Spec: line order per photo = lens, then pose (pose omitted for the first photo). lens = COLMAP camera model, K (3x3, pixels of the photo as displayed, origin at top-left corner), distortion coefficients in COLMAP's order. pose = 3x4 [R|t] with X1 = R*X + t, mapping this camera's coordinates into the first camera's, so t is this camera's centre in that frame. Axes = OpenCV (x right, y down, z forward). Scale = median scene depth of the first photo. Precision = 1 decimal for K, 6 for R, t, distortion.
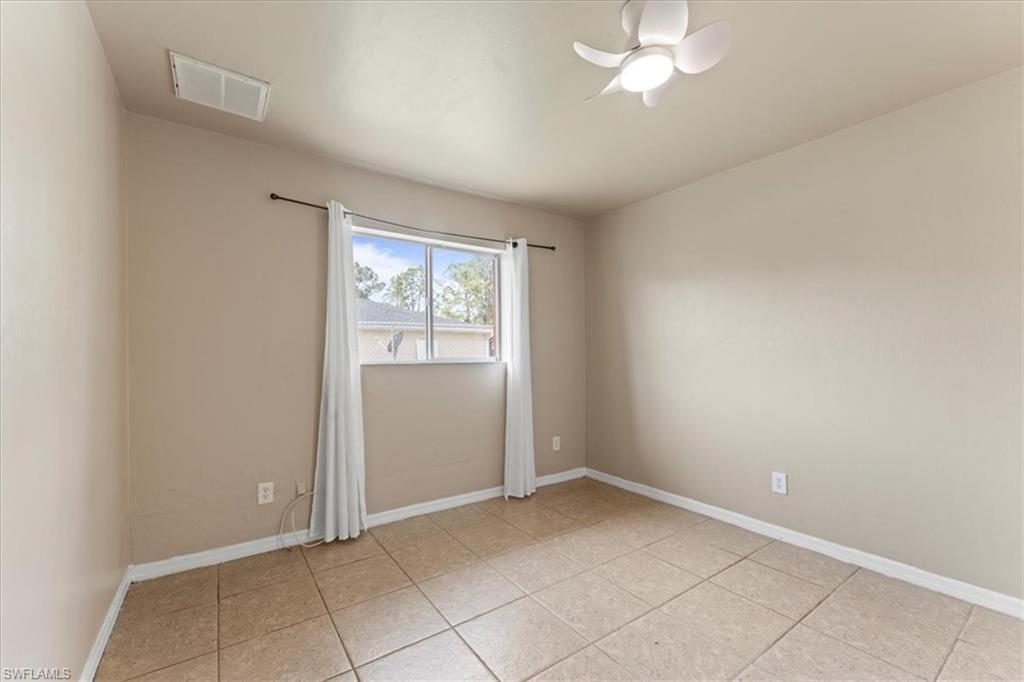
lens RADIAL K [[419.0, 0, 506.1], [0, 419.0, 342.9], [0, 0, 1]] dist [-0.001873, -0.001973]
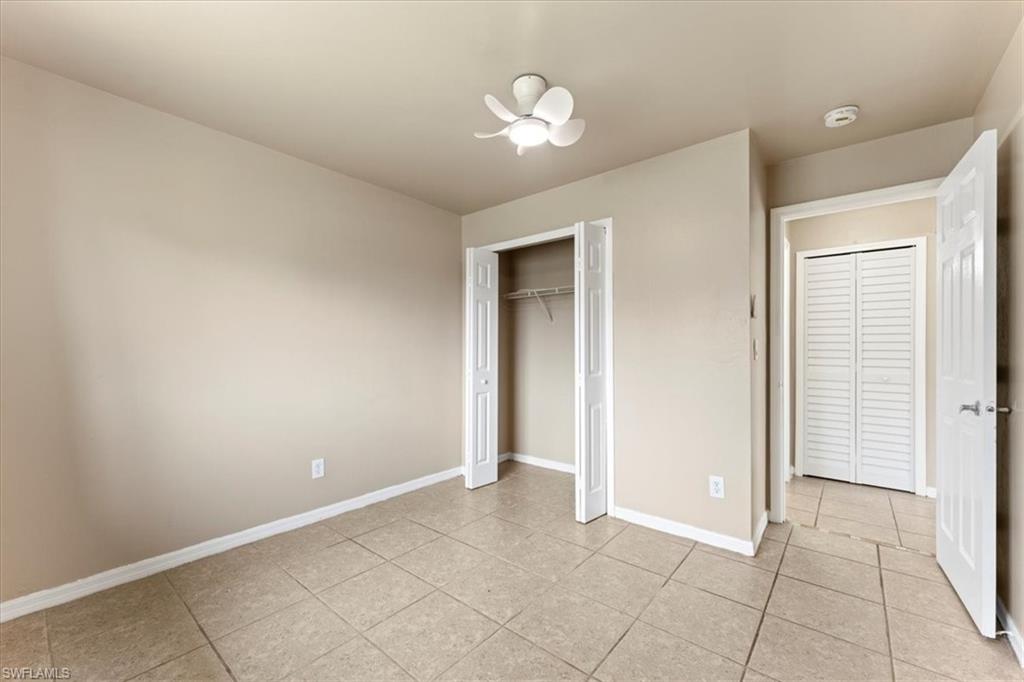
lens RADIAL K [[419.0, 0, 503.6], [0, 419.0, 345.1], [0, 0, 1]] dist [-0.001873, -0.001973]
pose [[-0.265983, 0.018474, 0.963801, -0.513560], [-0.014897, 0.999618, -0.023272, 0.036593], [-0.963863, -0.020548, -0.265606, 0.831579]]
